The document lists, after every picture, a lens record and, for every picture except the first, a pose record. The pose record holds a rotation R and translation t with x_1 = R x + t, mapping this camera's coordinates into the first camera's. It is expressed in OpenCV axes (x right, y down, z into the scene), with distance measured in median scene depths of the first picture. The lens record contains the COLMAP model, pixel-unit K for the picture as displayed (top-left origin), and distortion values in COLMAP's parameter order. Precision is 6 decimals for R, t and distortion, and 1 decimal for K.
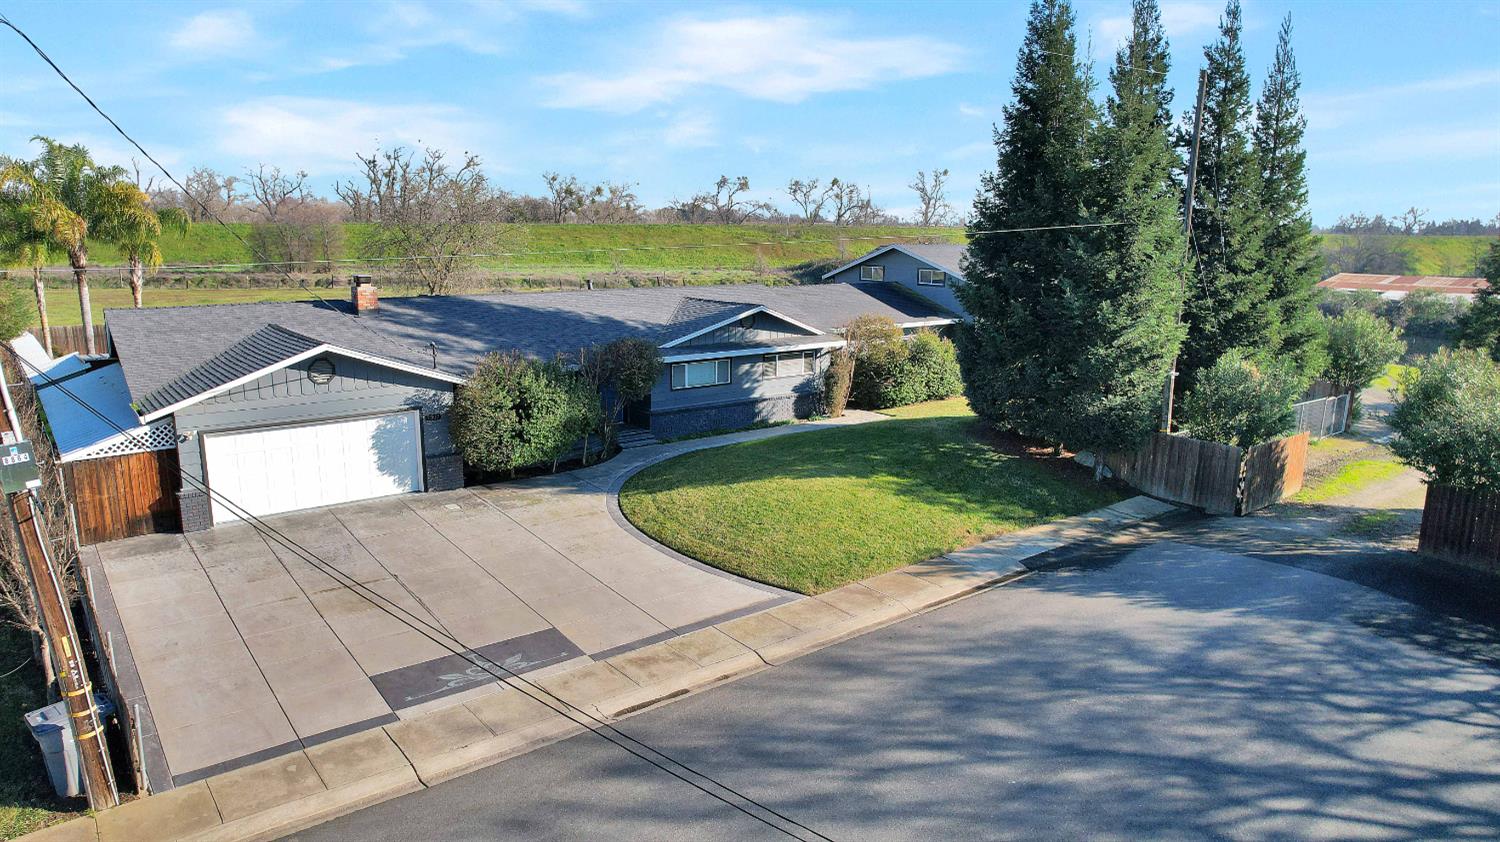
lens RADIAL K [[948.1, 0, 744.6], [0, 948.1, 444.5], [0, 0, 1]] dist [-0.043646, 0.004763]
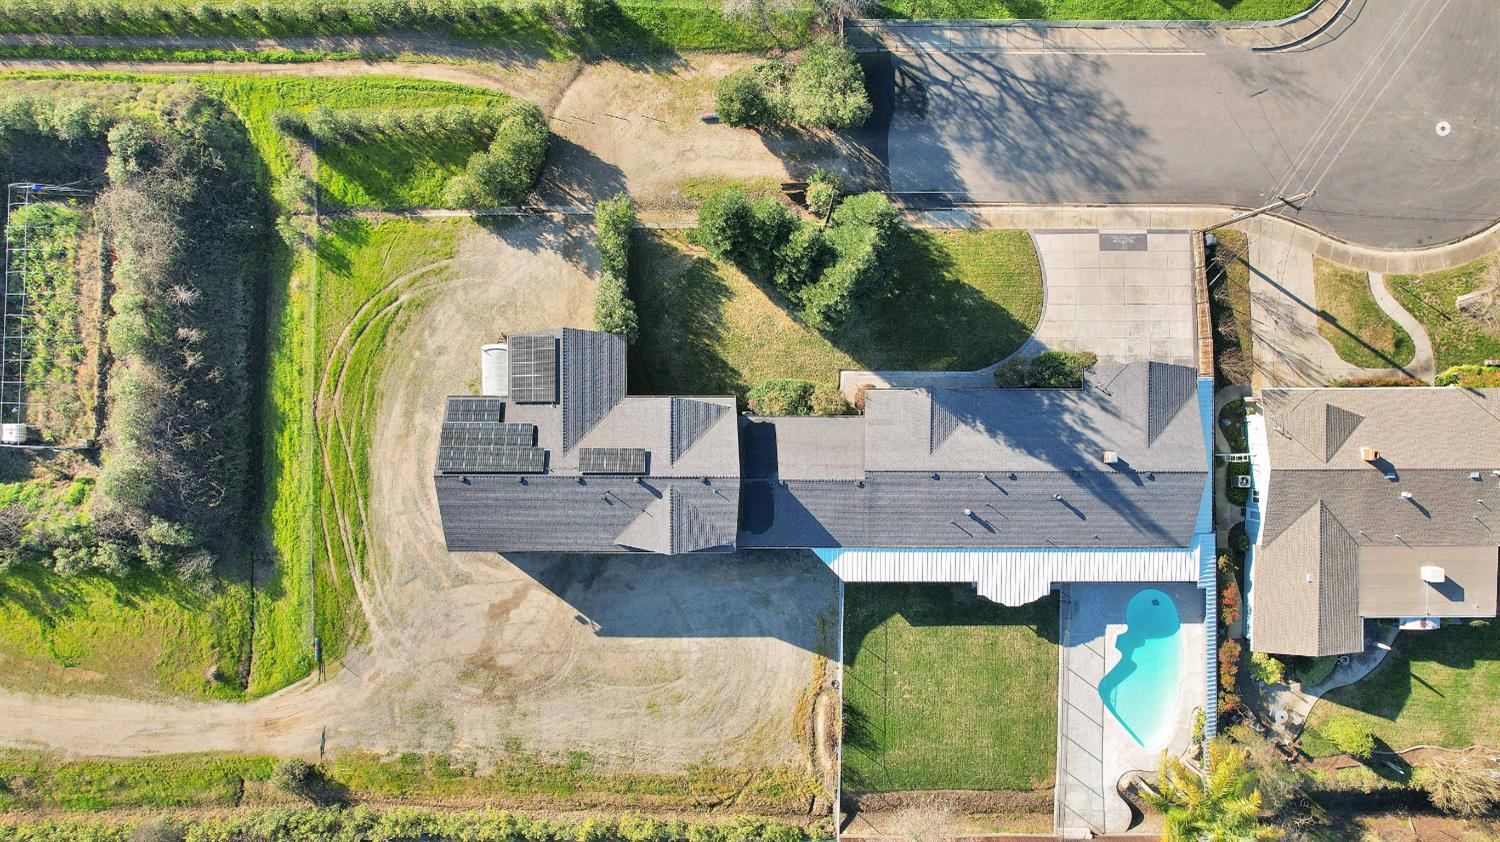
lens RADIAL K [[948.1, 0, 744.6], [0, 948.1, 444.5], [0, 0, 1]] dist [-0.043646, 0.004763]
pose [[-0.781024, -0.624178, -0.020061, 0.383455], [0.115238, -0.175619, 0.977690, -2.877431], [-0.613776, 0.761288, 0.209092, 1.267921]]
